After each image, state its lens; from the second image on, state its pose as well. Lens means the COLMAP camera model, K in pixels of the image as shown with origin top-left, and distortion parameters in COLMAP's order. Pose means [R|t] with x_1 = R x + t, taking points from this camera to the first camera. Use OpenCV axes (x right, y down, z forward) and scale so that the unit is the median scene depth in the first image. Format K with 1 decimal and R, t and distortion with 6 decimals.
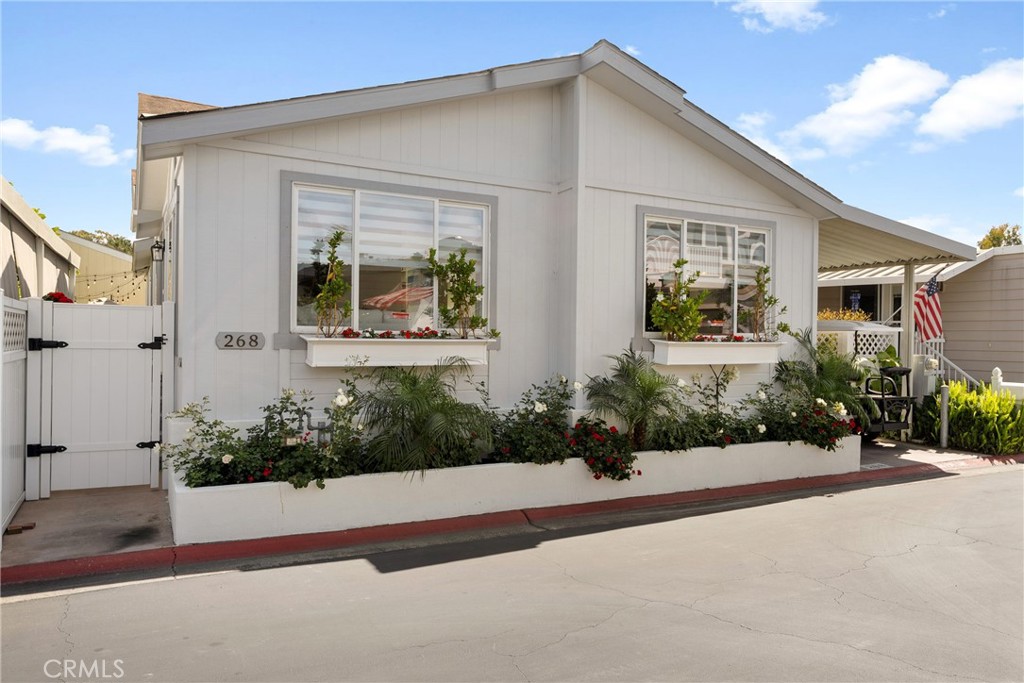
lens RADIAL K [[709.6, 0, 512.0], [0, 709.6, 341.5], [0, 0, 1]] dist [-0.000726, 0.000054]
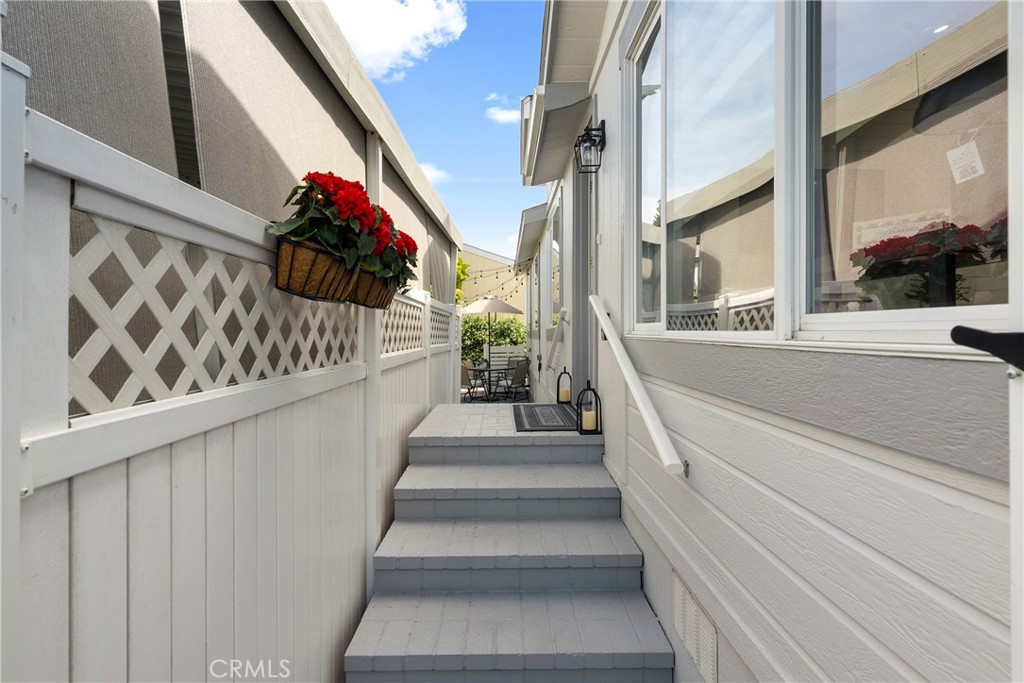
lens RADIAL K [[529.9, 0, 512.0], [0, 529.9, 341.5], [0, 0, 1]] dist [0.000288, 0.000041]
pose [[0.886964, -0.011046, -0.461707, -0.353916], [0.013051, 0.999914, 0.001149, -0.001131], [0.461655, -0.007045, 0.887032, 0.612013]]
